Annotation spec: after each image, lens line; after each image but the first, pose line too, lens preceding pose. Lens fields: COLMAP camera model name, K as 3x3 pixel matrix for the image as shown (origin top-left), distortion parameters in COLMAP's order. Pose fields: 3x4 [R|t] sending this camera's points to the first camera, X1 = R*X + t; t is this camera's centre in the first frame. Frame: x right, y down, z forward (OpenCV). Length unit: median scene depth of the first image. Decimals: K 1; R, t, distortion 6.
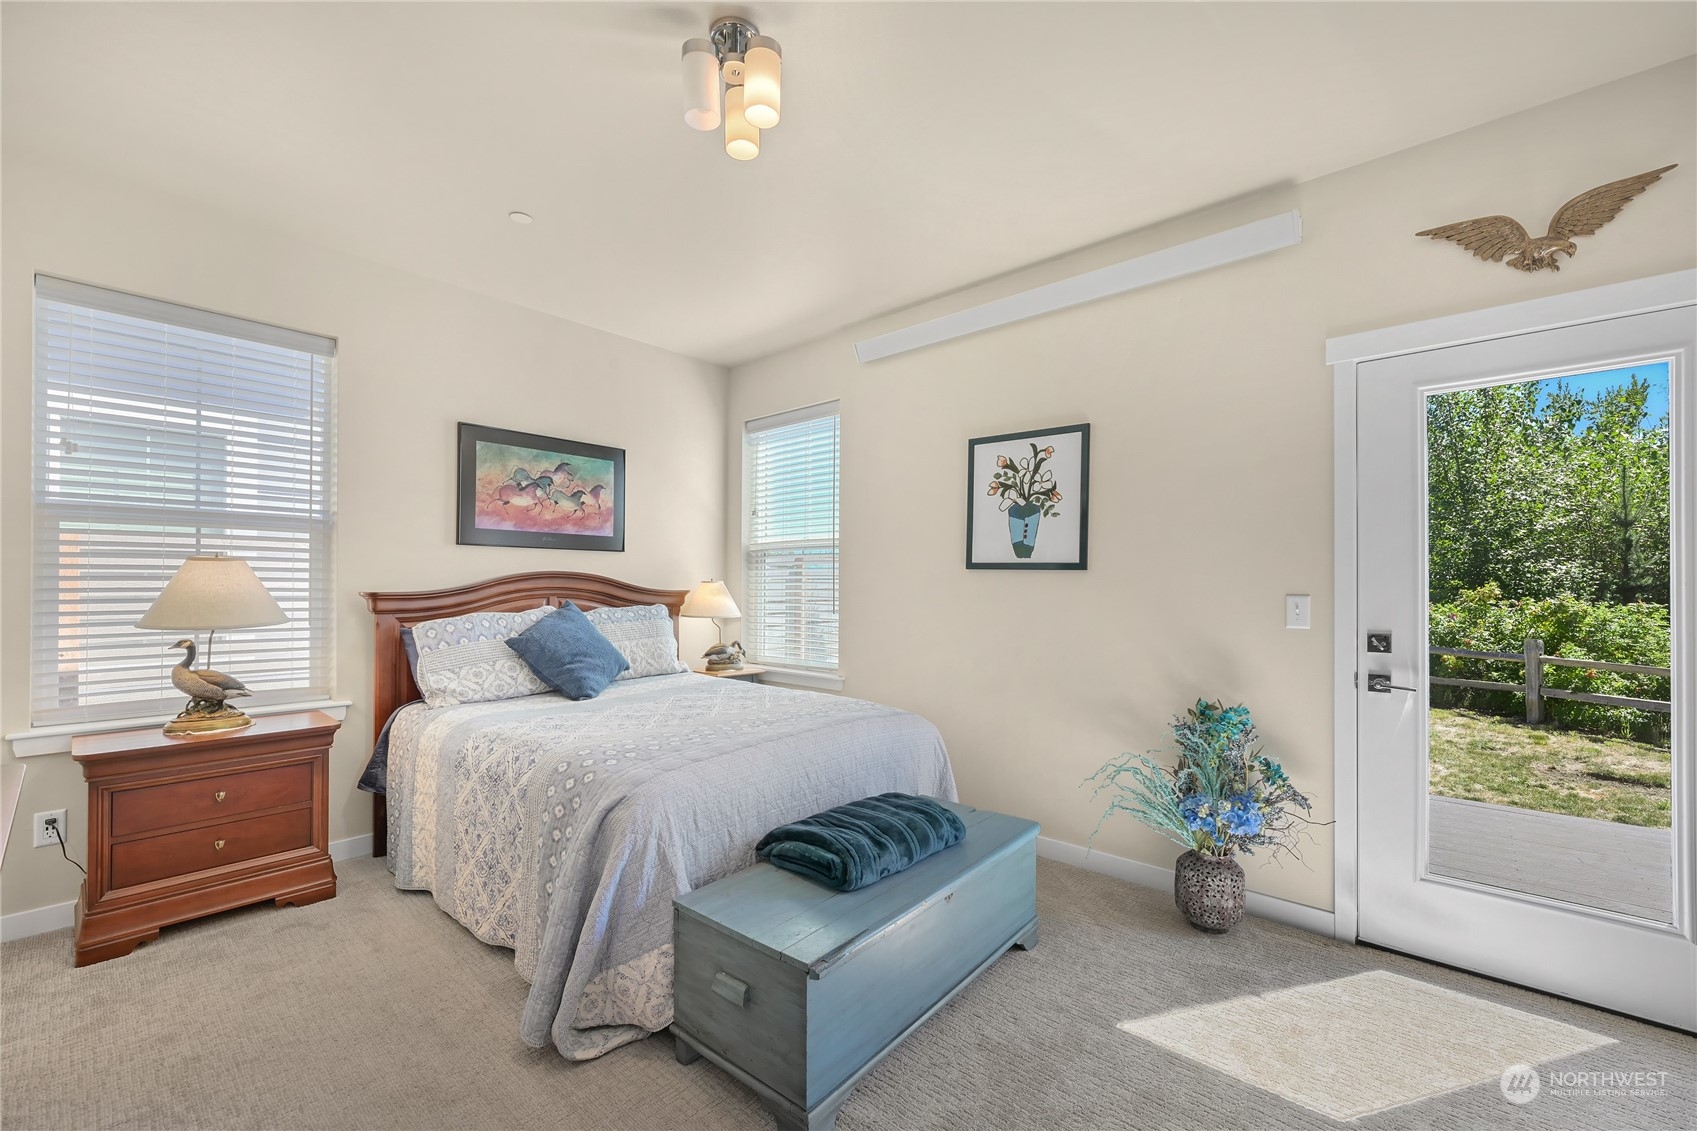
lens RADIAL K [[682.8, 0, 850.1], [0, 682.8, 574.7], [0, 0, 1]] dist [-0.000879, 0.000031]
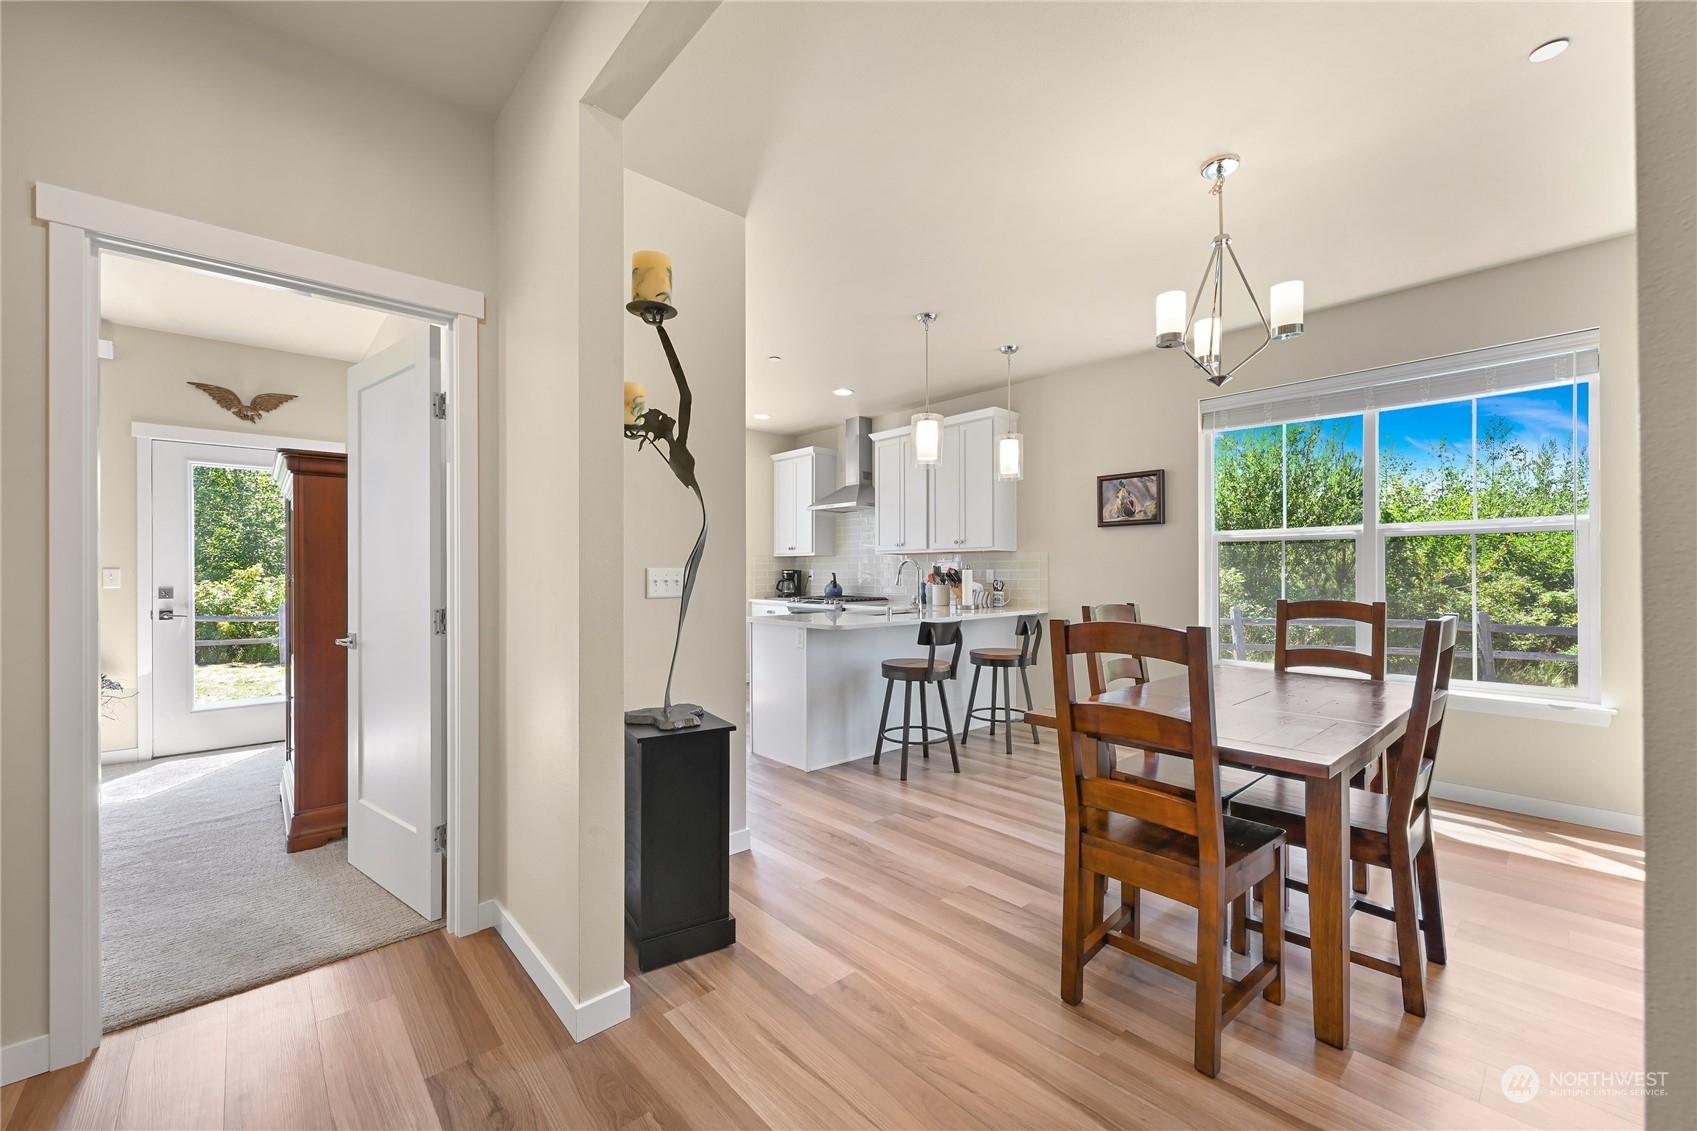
lens RADIAL K [[682.8, 0, 850.1], [0, 682.8, 574.7], [0, 0, 1]] dist [-0.000879, 0.000031]
pose [[0.118052, -0.012010, 0.992935, -0.228803], [-0.013350, 0.999817, 0.013680, -0.000580], [-0.992918, -0.014870, 0.117870, -0.288014]]
